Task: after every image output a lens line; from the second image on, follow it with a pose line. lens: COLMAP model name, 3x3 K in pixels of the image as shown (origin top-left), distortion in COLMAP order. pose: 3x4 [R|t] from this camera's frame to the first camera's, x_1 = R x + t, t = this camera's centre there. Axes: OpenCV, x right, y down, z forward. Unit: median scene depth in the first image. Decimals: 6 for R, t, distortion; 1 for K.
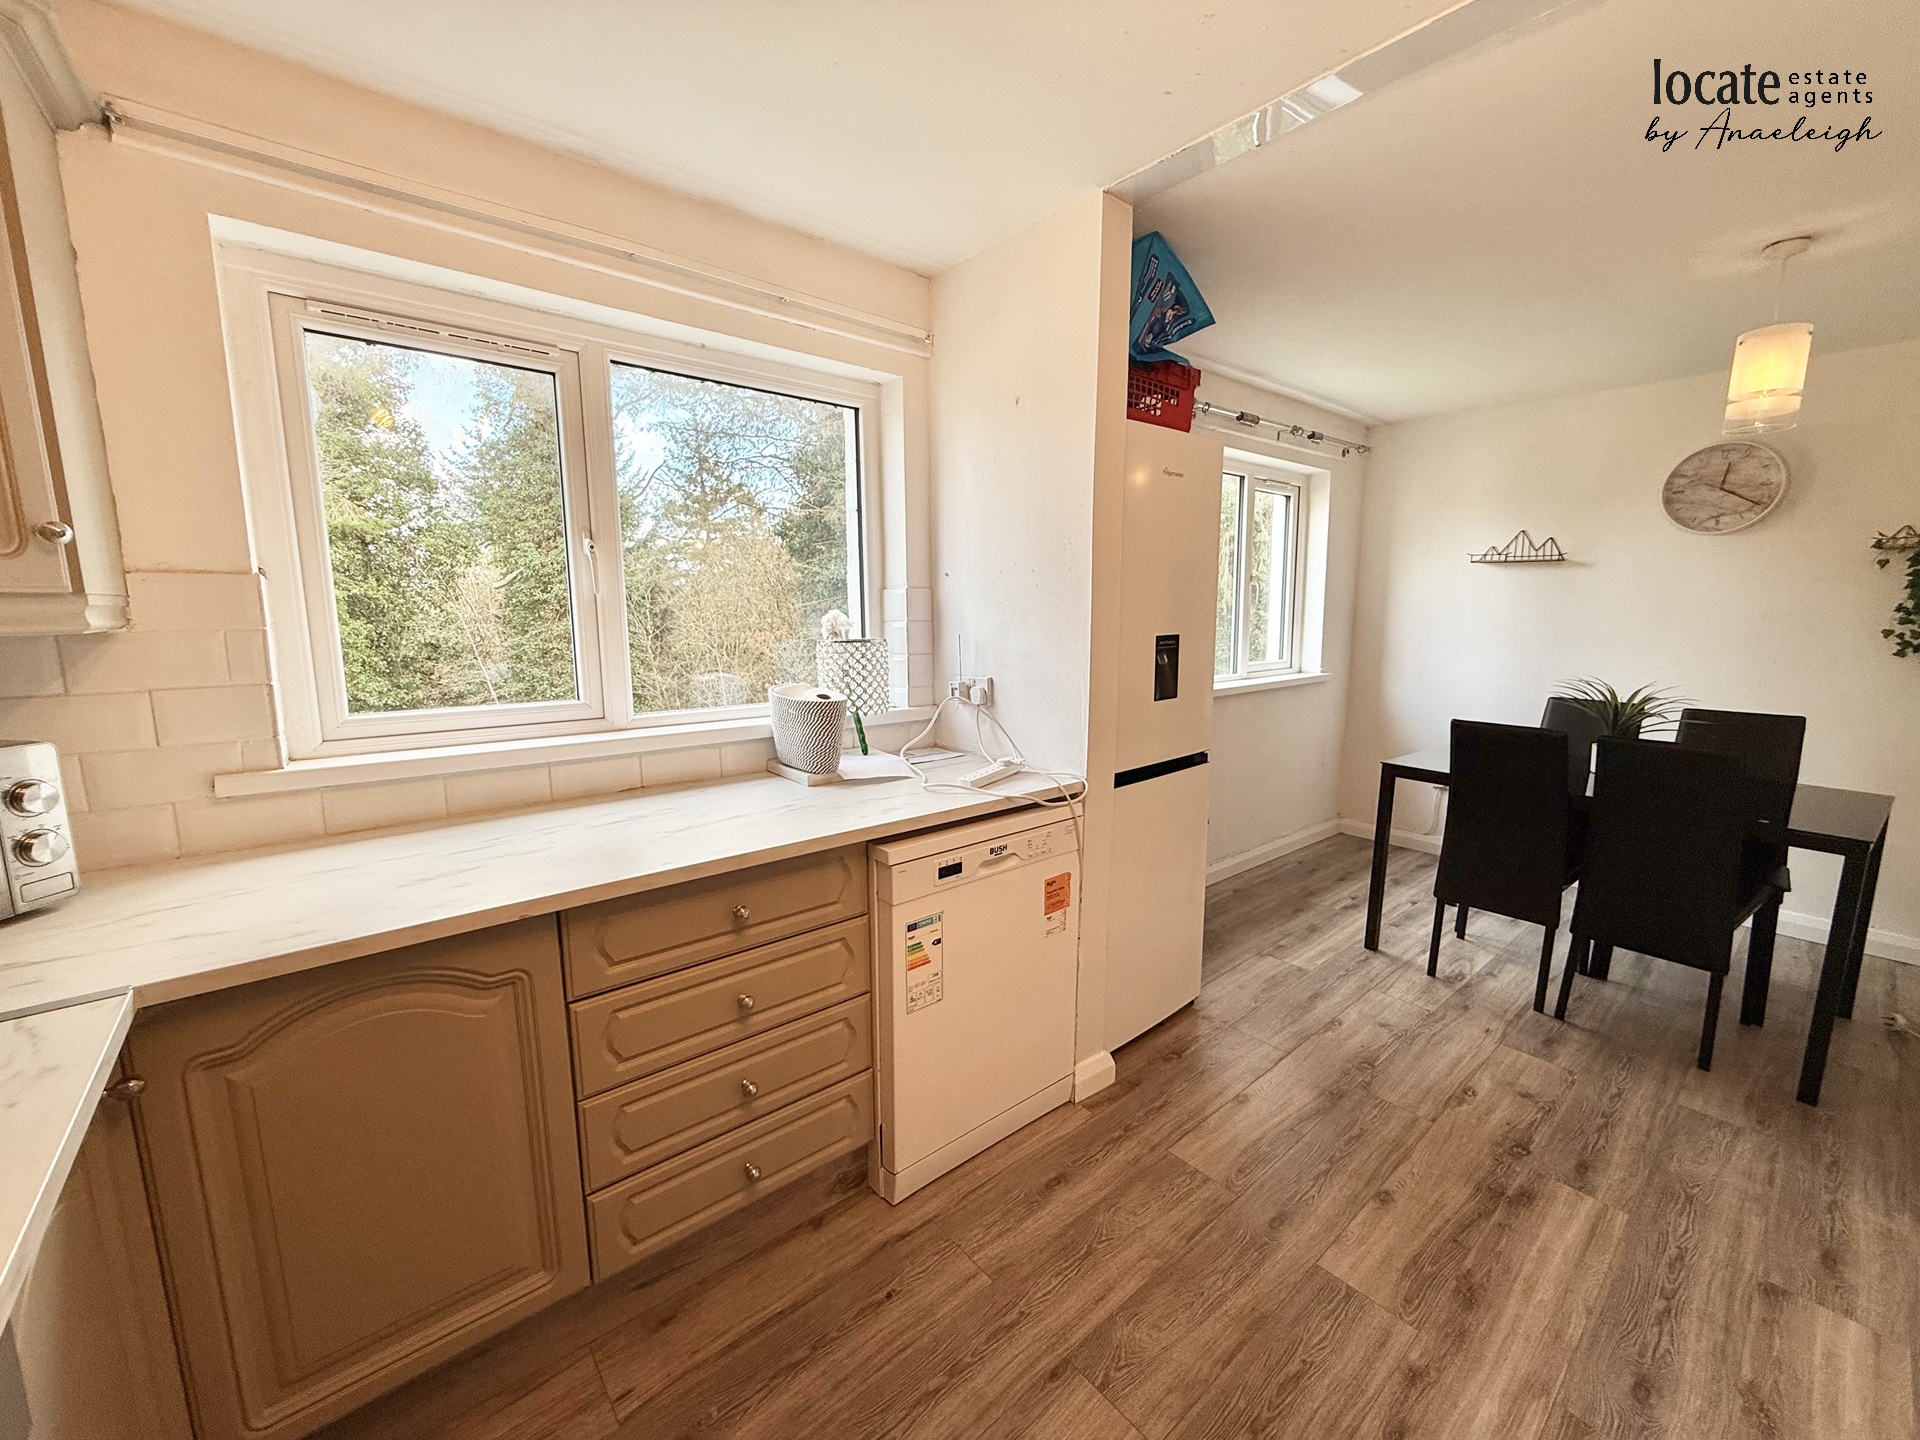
lens RADIAL K [[758.5, 0, 954.3], [0, 758.5, 721.7], [0, 0, 1]] dist [-0.001461, 0.000343]
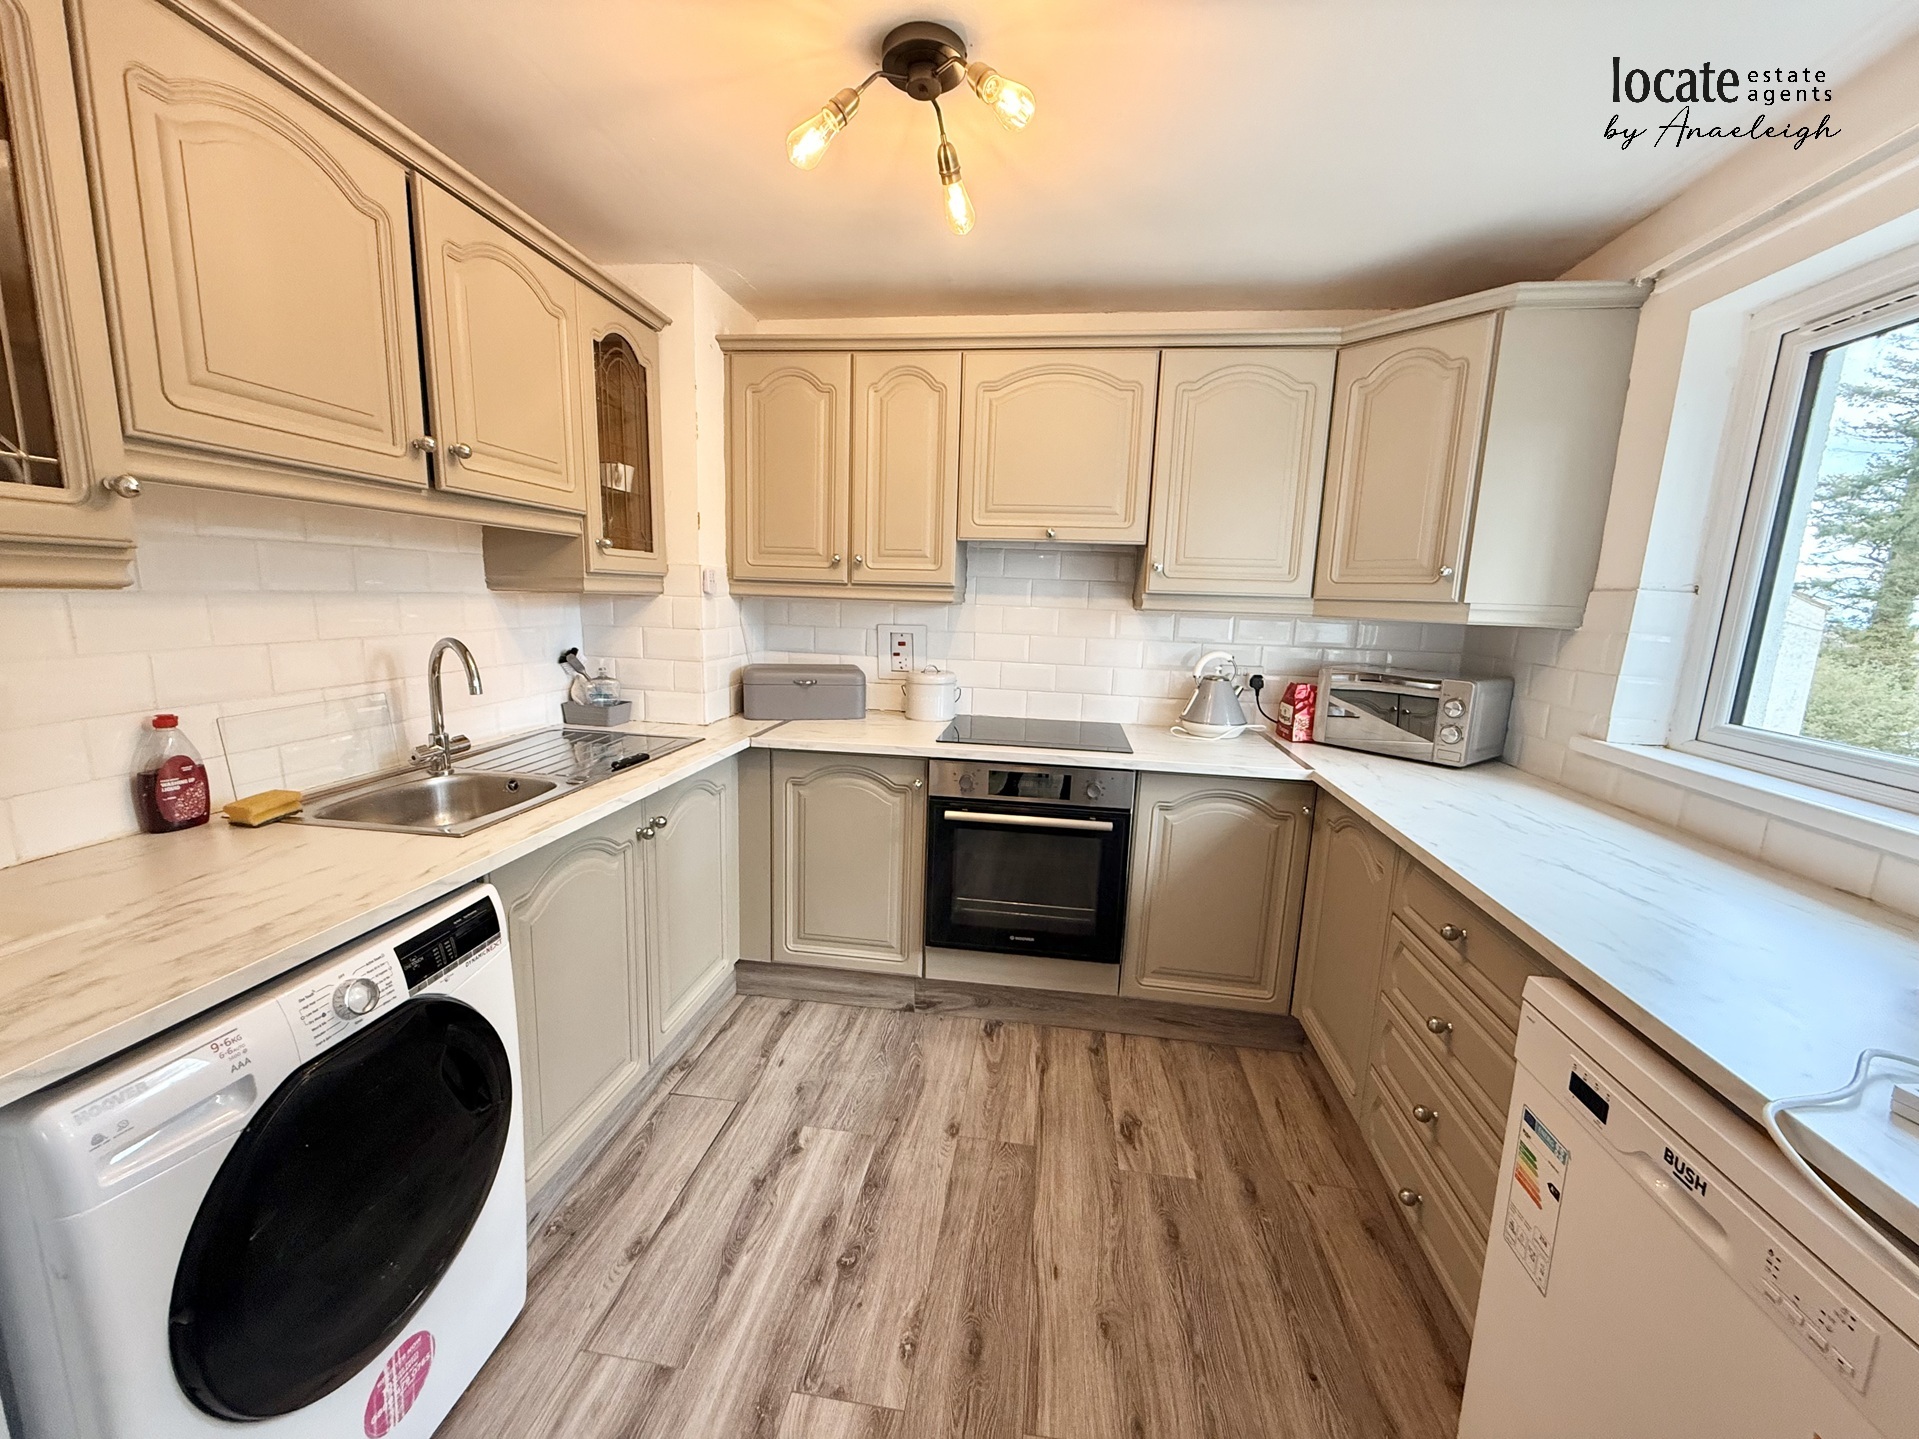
lens RADIAL K [[758.1, 0, 953.8], [0, 758.1, 721.2], [0, 0, 1]] dist [-0.001461, 0.000343]
pose [[-0.739550, 0.088936, -0.667200, 0.894338], [-0.135955, 0.951065, 0.277472, -0.201929], [0.659228, 0.295914, -0.691269, 1.312376]]
